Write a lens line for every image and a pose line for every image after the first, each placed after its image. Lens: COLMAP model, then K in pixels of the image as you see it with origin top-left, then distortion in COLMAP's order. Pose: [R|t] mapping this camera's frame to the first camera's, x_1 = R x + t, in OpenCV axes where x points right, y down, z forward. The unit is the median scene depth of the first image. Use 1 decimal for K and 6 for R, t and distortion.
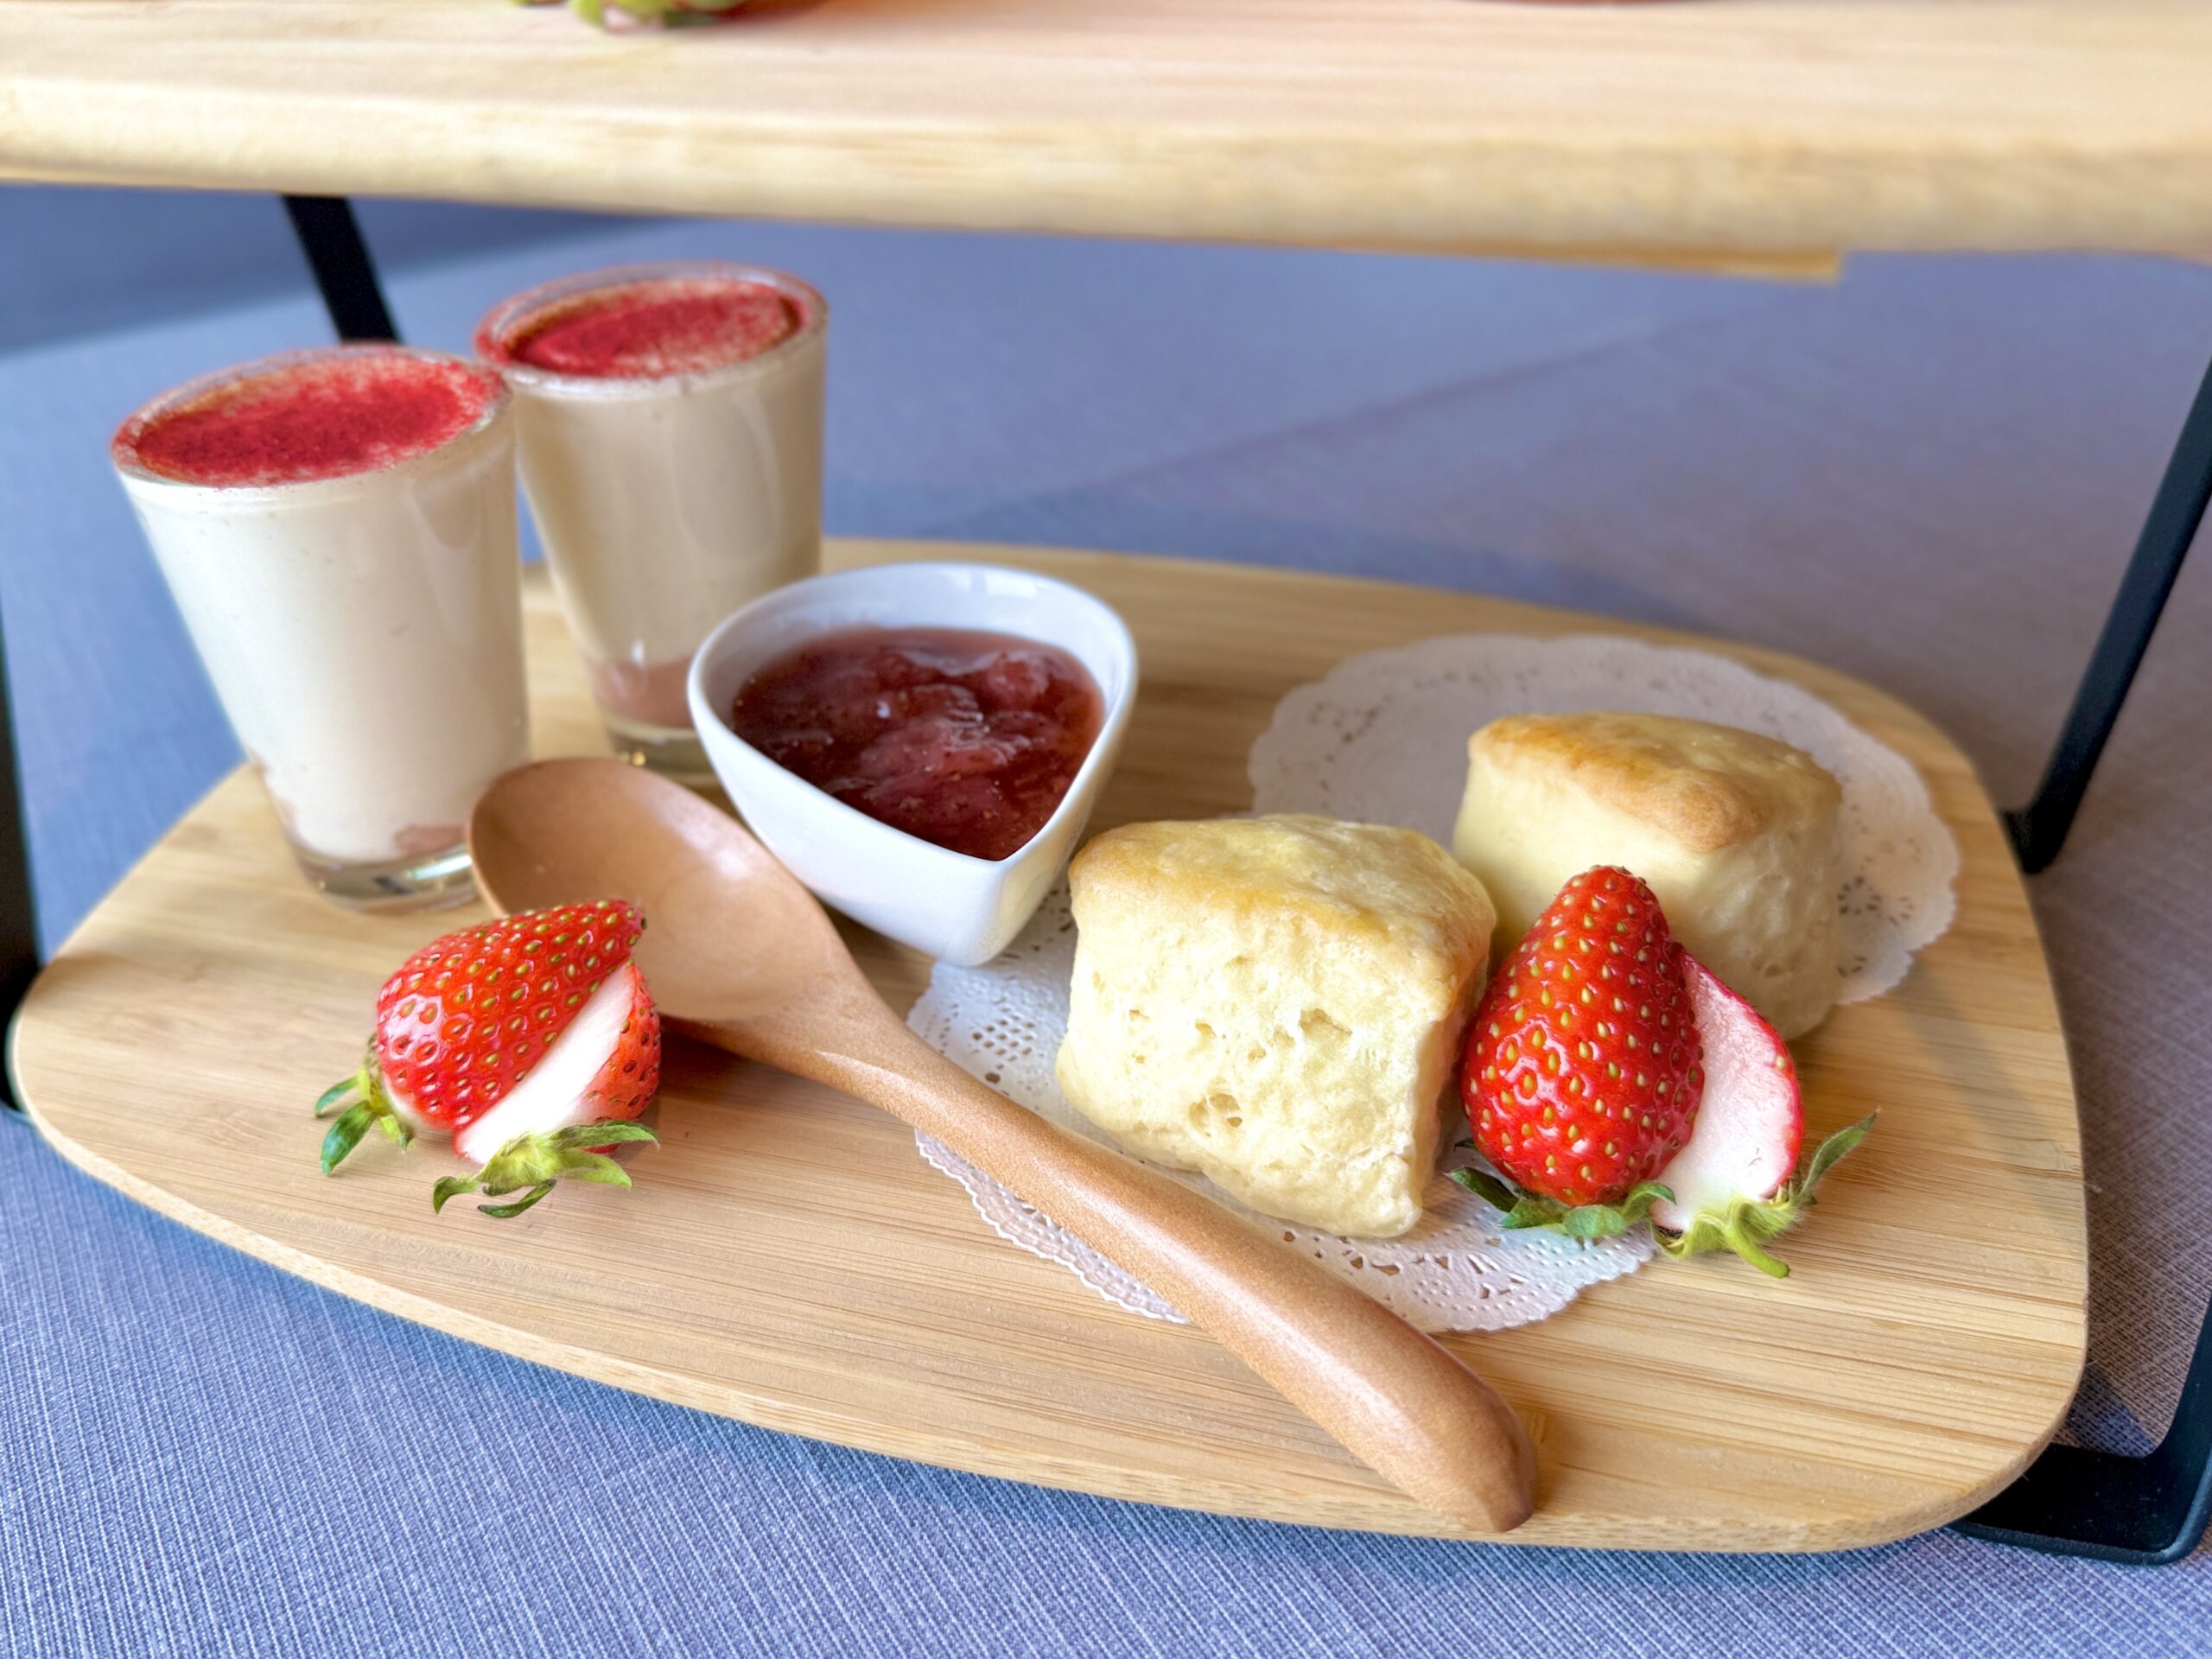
lens RADIAL K [[1938.9, 0, 957.8], [0, 1938.9, 826.9], [0, 0, 1]] dist [0.114455, -0.327923]
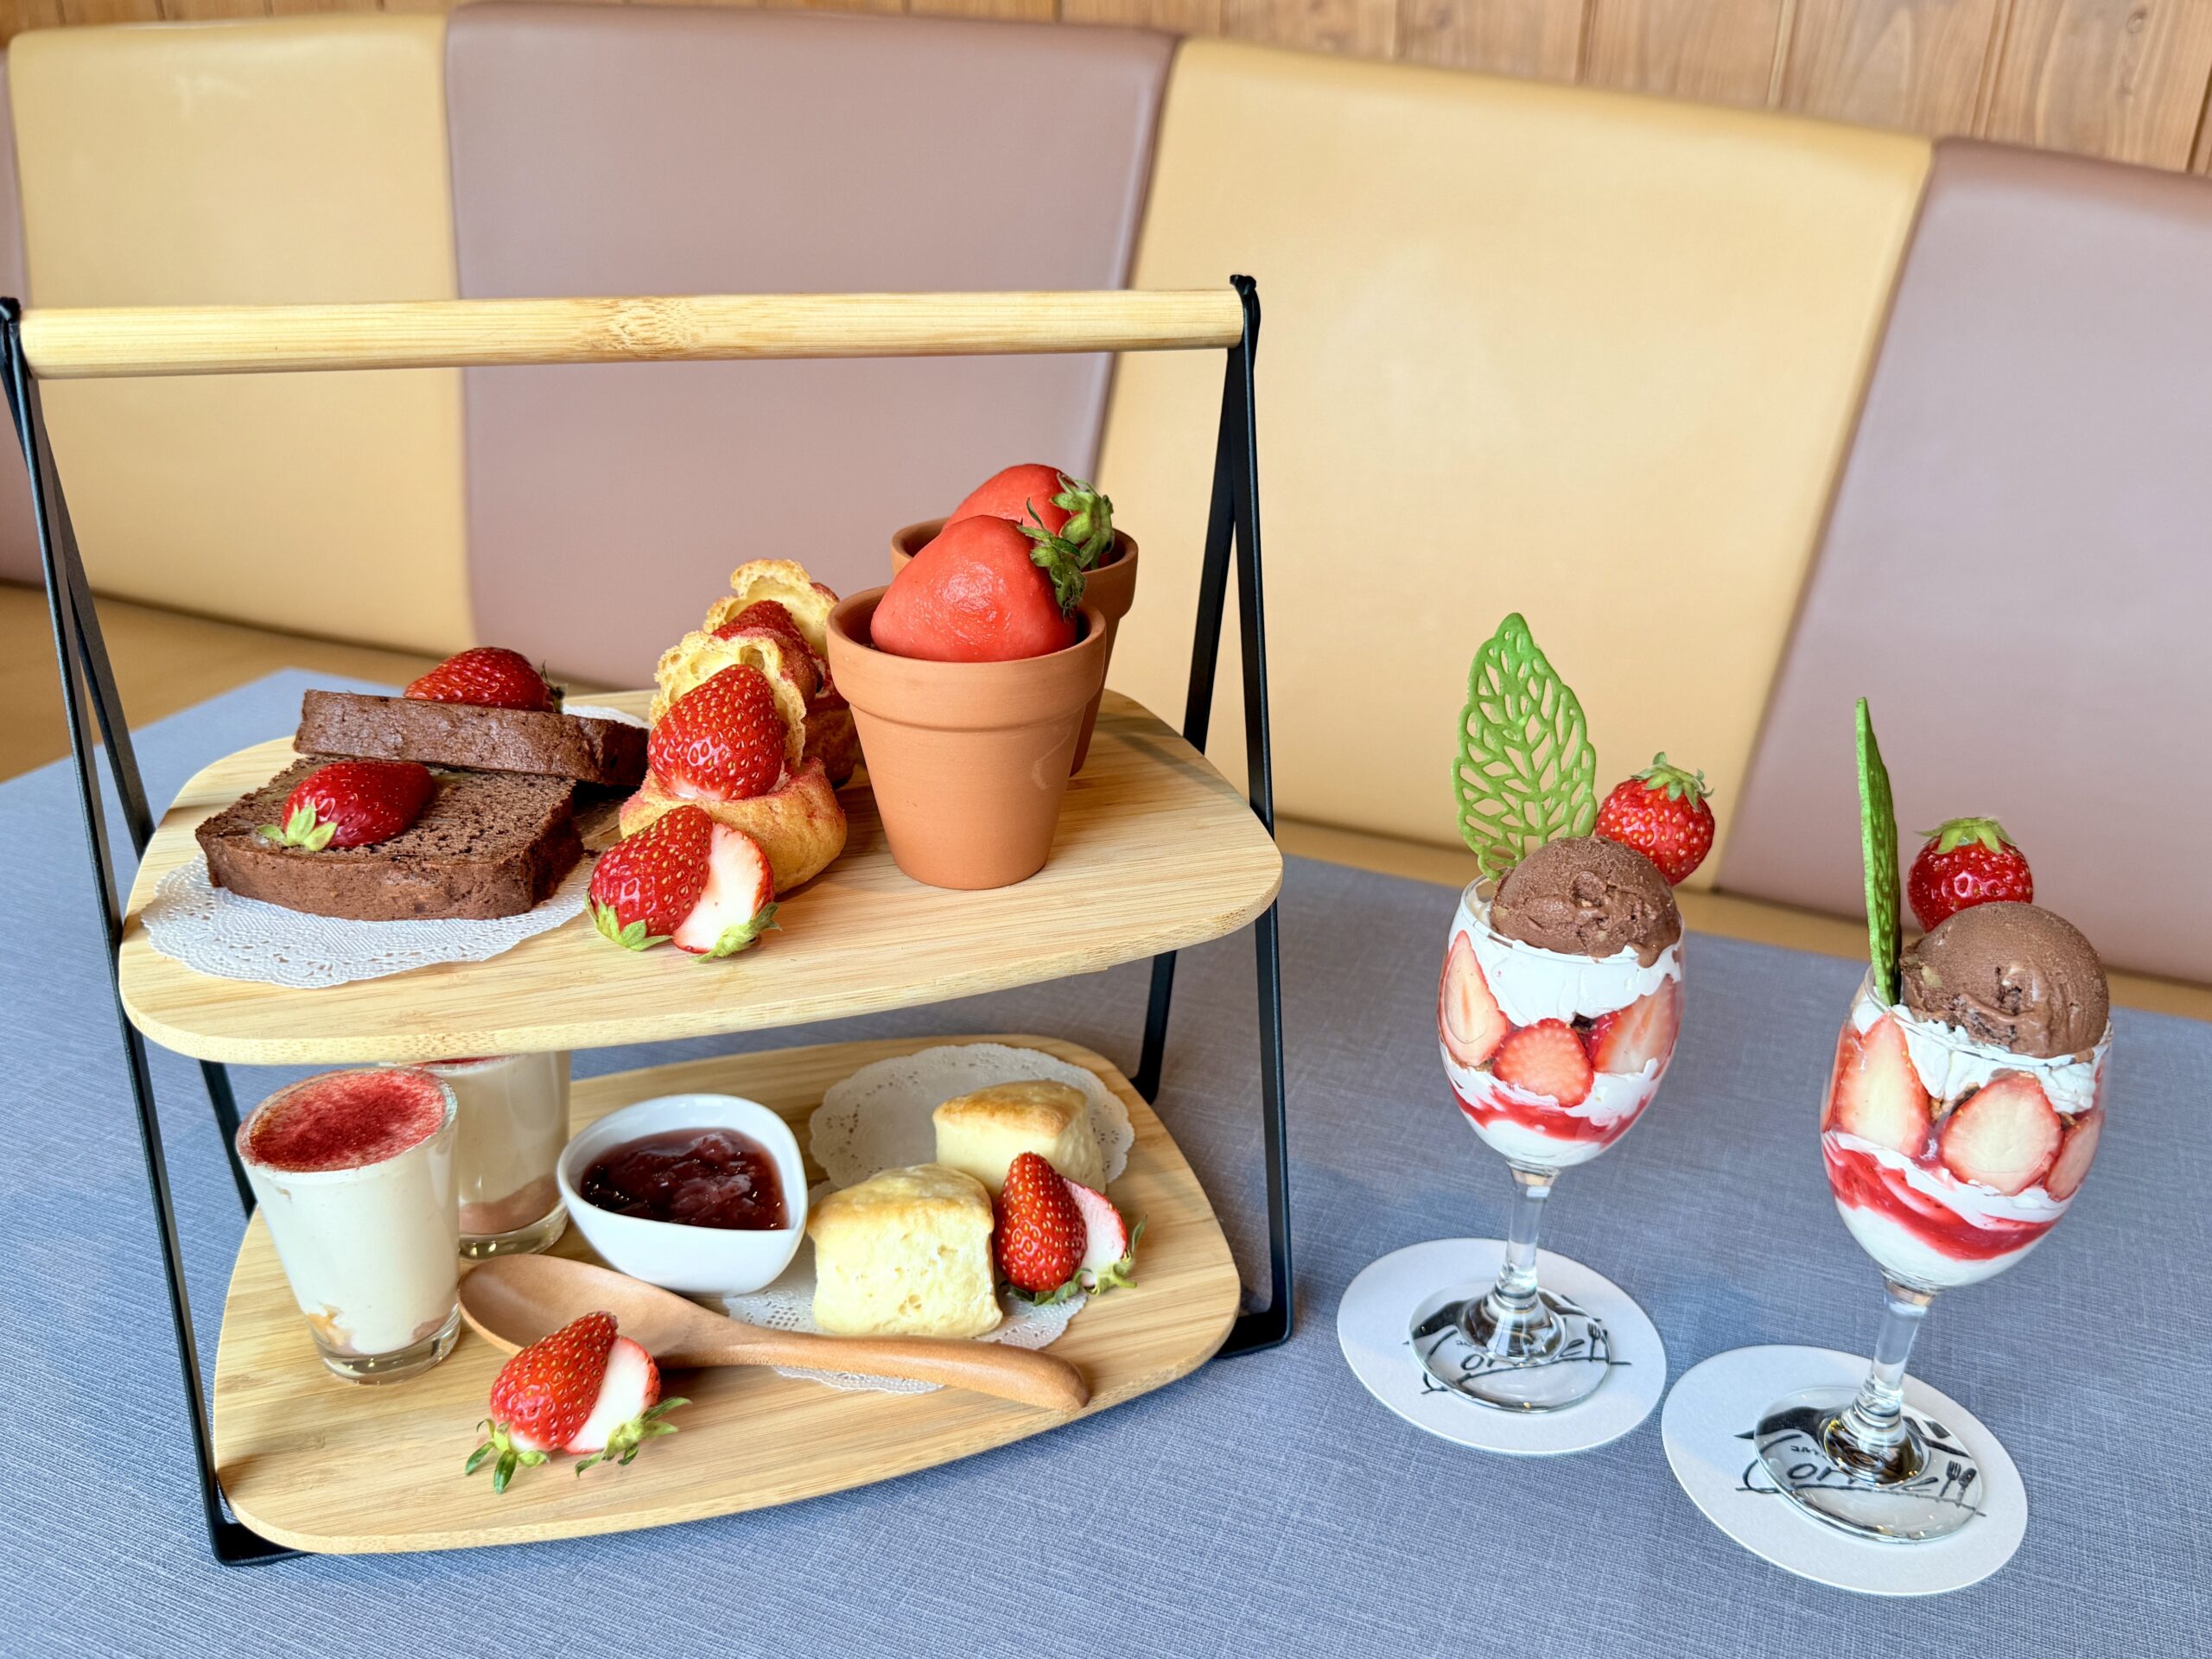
lens RADIAL K [[1895.7, 0, 1179.2], [0, 1895.7, 834.9], [0, 0, 1]] dist [0.119035, -0.250477]
pose [[0.794834, -0.184453, 0.578114, -0.807870], [0.279905, 0.956723, -0.079583, -0.115070], [-0.538416, 0.225072, 0.812066, -1.116608]]
